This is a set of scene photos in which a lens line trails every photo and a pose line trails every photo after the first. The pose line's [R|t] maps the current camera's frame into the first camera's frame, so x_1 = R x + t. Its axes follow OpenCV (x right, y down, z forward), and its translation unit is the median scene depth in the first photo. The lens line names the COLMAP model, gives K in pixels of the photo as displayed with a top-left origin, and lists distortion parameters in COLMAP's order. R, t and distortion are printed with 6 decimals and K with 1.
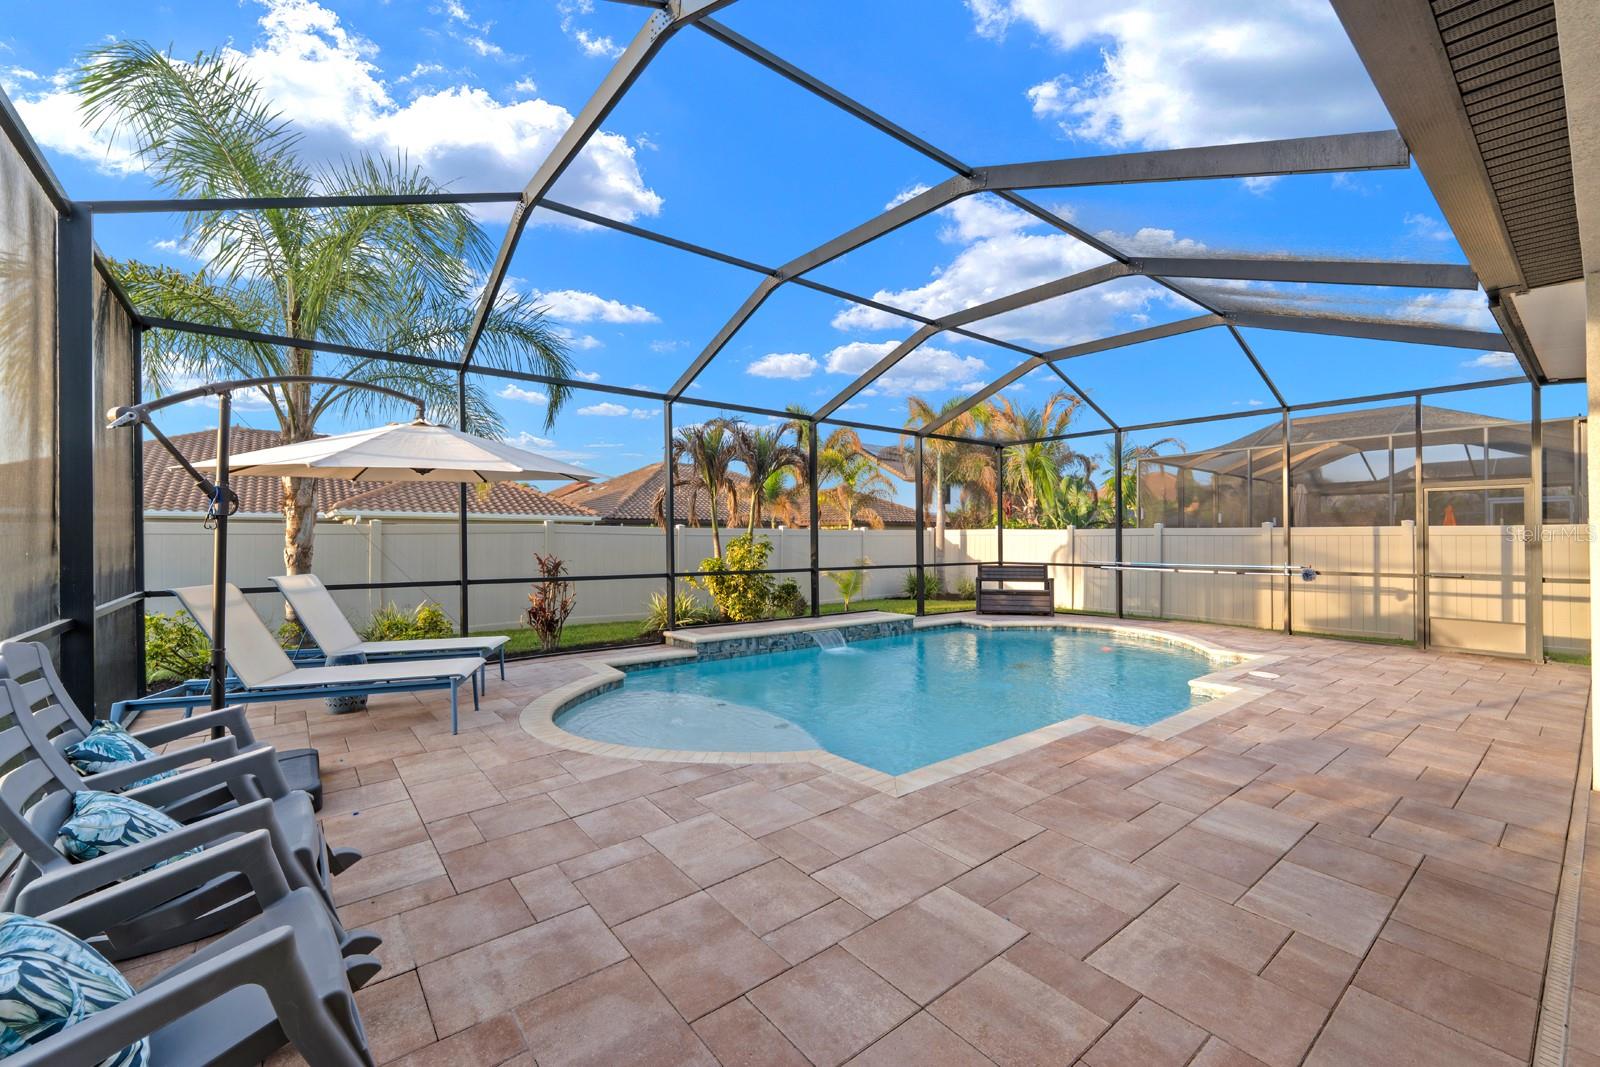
lens RADIAL K [[651.6, 0, 804.6], [0, 651.6, 535.8], [0, 0, 1]] dist [0.000692, -0.000216]
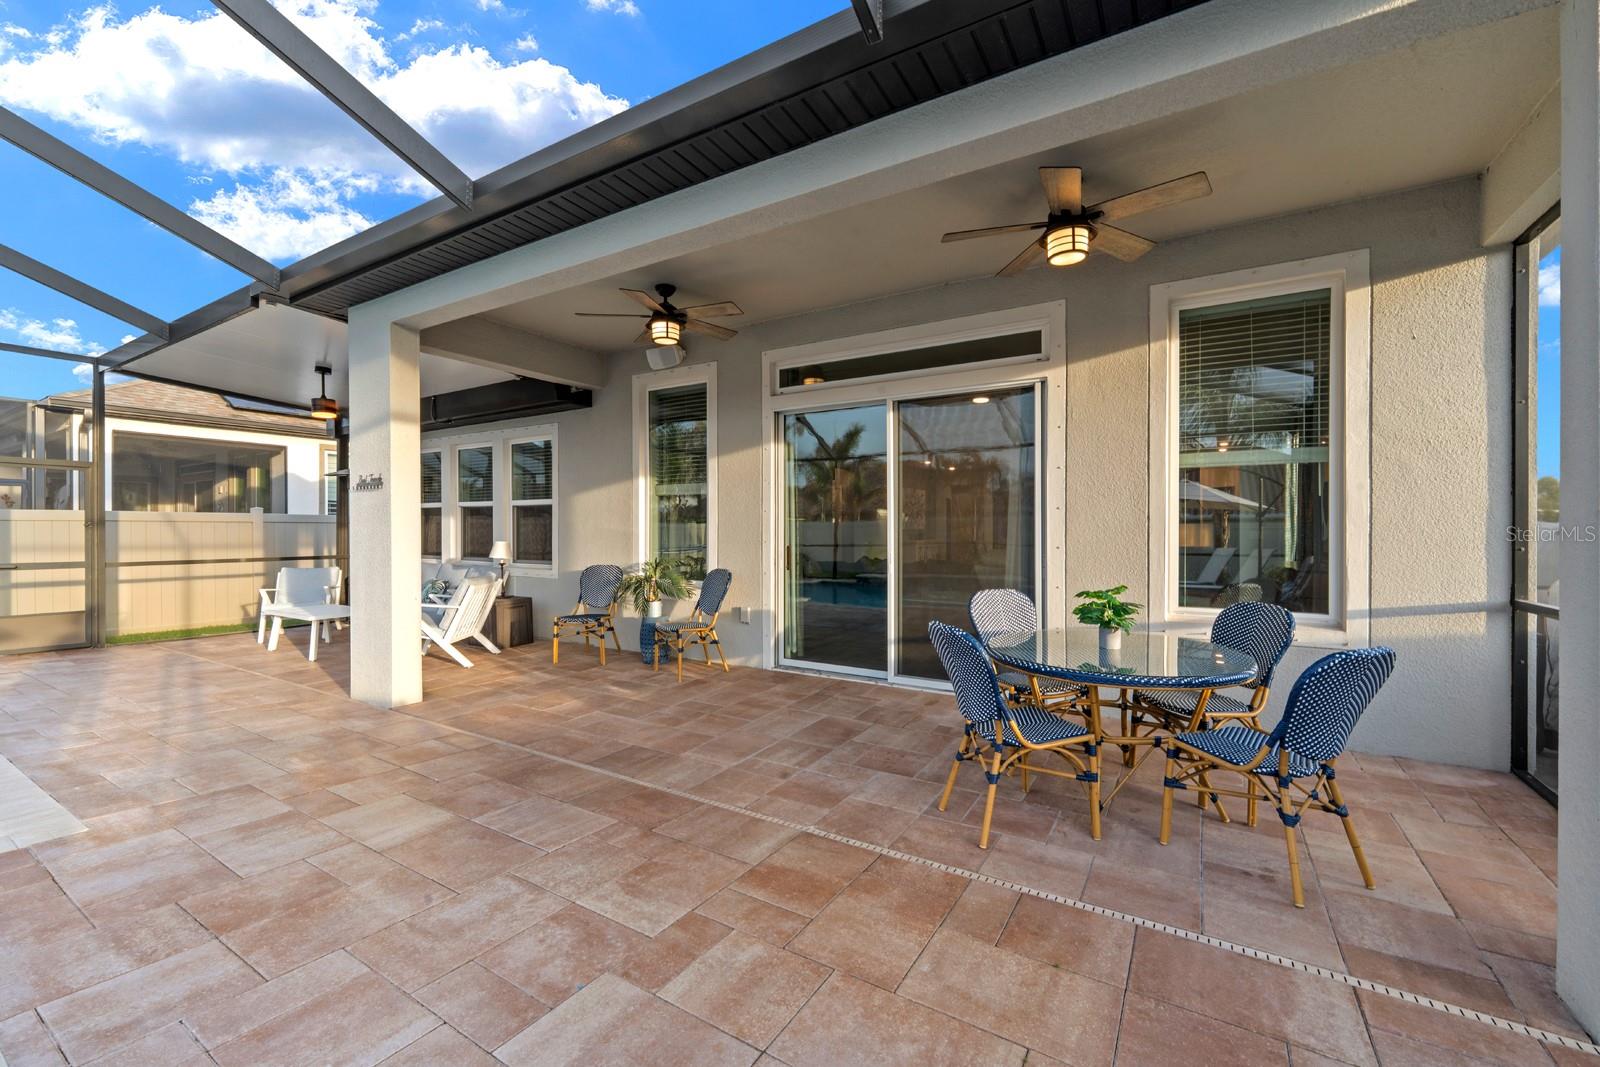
lens RADIAL K [[651.6, 0, 798.9], [0, 651.6, 533.2], [0, 0, 1]] dist [0.000692, -0.000216]
pose [[-0.324233, -0.009672, 0.945928, -0.334410], [-0.003434, 0.999953, 0.009048, 0.014711], [-0.945971, -0.000315, -0.324251, 0.640654]]
